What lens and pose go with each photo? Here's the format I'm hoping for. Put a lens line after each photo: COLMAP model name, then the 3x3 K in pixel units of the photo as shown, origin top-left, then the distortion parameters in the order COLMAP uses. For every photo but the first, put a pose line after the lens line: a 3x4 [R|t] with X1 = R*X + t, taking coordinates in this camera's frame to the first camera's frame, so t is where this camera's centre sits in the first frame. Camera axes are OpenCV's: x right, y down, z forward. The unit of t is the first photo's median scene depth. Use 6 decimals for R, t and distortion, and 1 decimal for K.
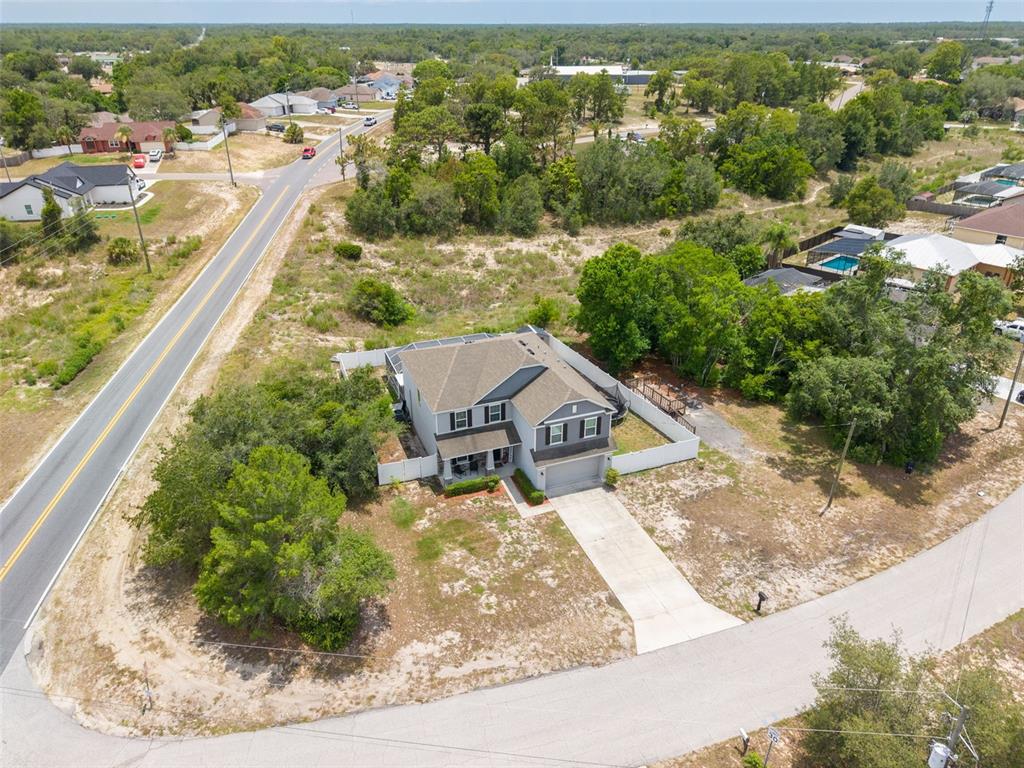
lens RADIAL K [[716.4, 0, 503.9], [0, 716.4, 344.4], [0, 0, 1]] dist [0.090137, -0.161054]
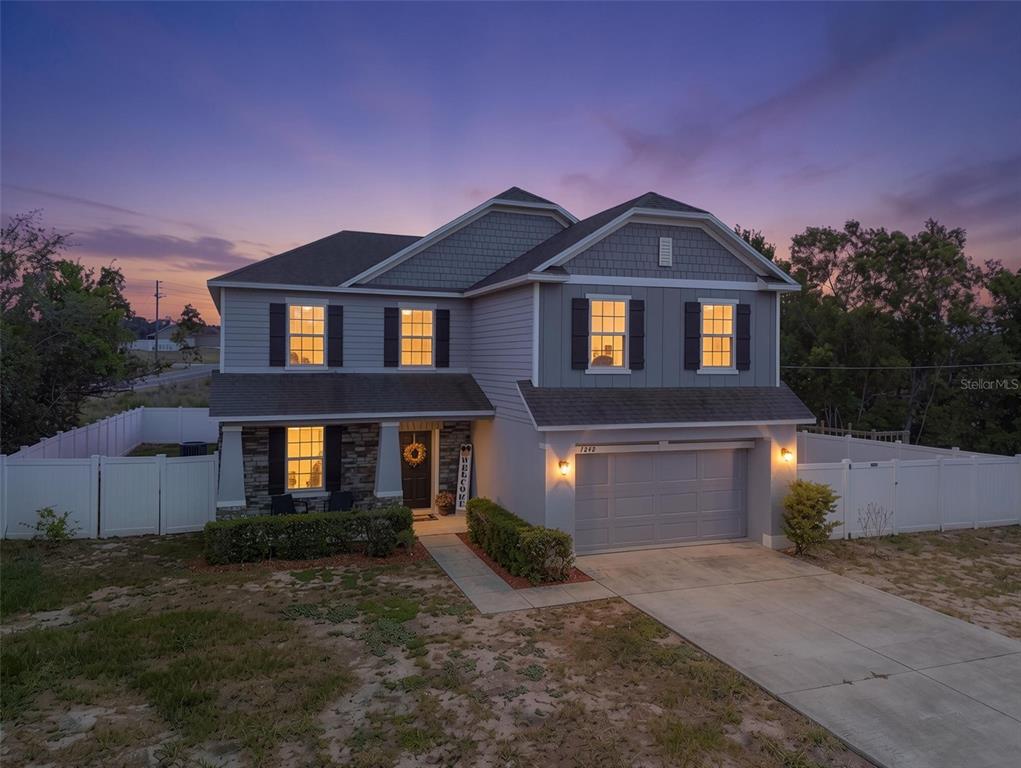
lens RADIAL K [[714.3, 0, 502.4], [0, 714.3, 344.5], [0, 0, 1]] dist [0.090137, -0.161054]
pose [[0.999813, 0.010418, -0.016303, 0.034179], [-0.016623, 0.893716, -0.448325, 0.261611], [0.009900, 0.448512, 0.893722, 0.737025]]
